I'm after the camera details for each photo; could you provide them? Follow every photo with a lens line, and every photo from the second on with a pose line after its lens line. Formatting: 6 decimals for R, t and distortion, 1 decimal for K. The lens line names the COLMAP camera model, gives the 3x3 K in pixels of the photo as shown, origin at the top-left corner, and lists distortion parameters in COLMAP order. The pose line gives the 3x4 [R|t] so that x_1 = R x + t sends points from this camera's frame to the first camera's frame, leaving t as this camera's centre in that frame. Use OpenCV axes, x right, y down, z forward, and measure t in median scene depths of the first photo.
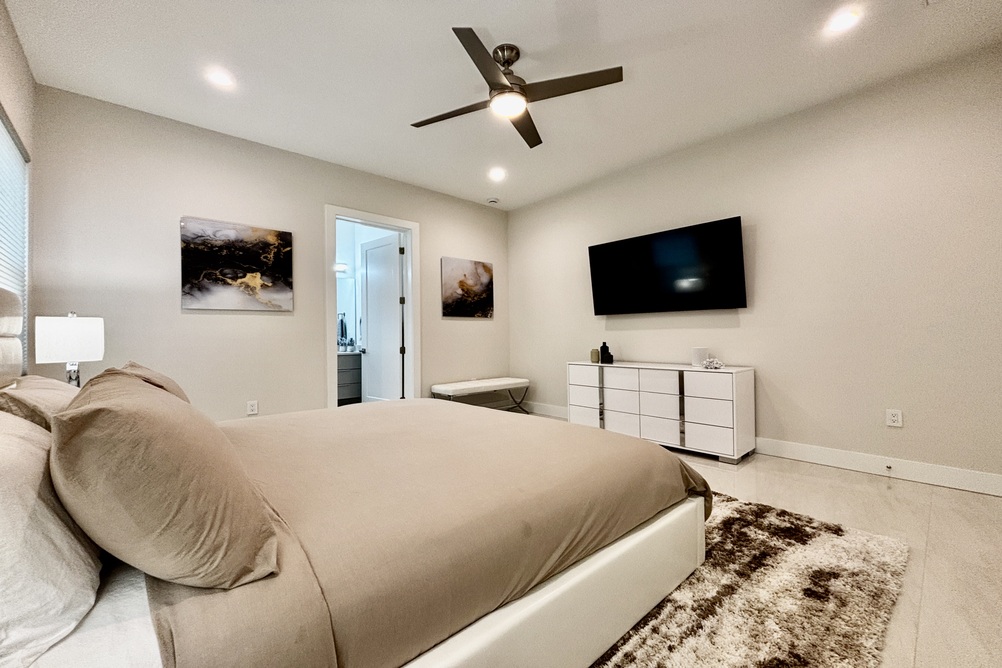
lens RADIAL K [[406.2, 0, 499.5], [0, 406.2, 332.8], [0, 0, 1]] dist [0.000991, -0.000088]
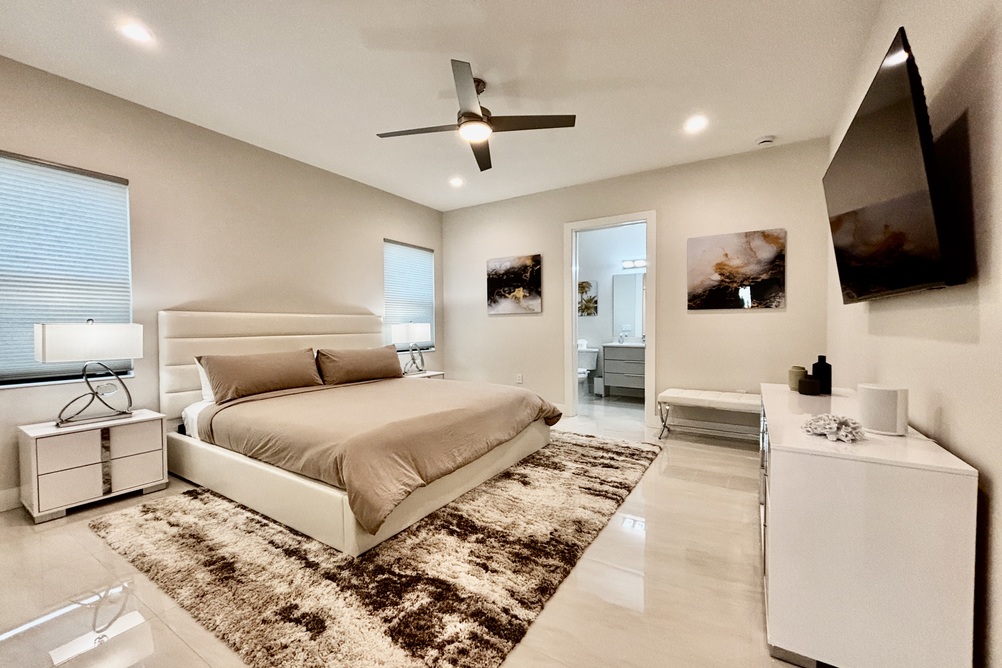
lens RADIAL K [[406.2, 0, 498.1], [0, 406.2, 334.9], [0, 0, 1]] dist [0.000991, -0.000088]
pose [[0.269612, 0.037531, -0.962238, 0.803046], [0.016000, 0.998928, 0.043445, -0.042828], [0.962836, -0.027110, 0.268722, 0.530119]]
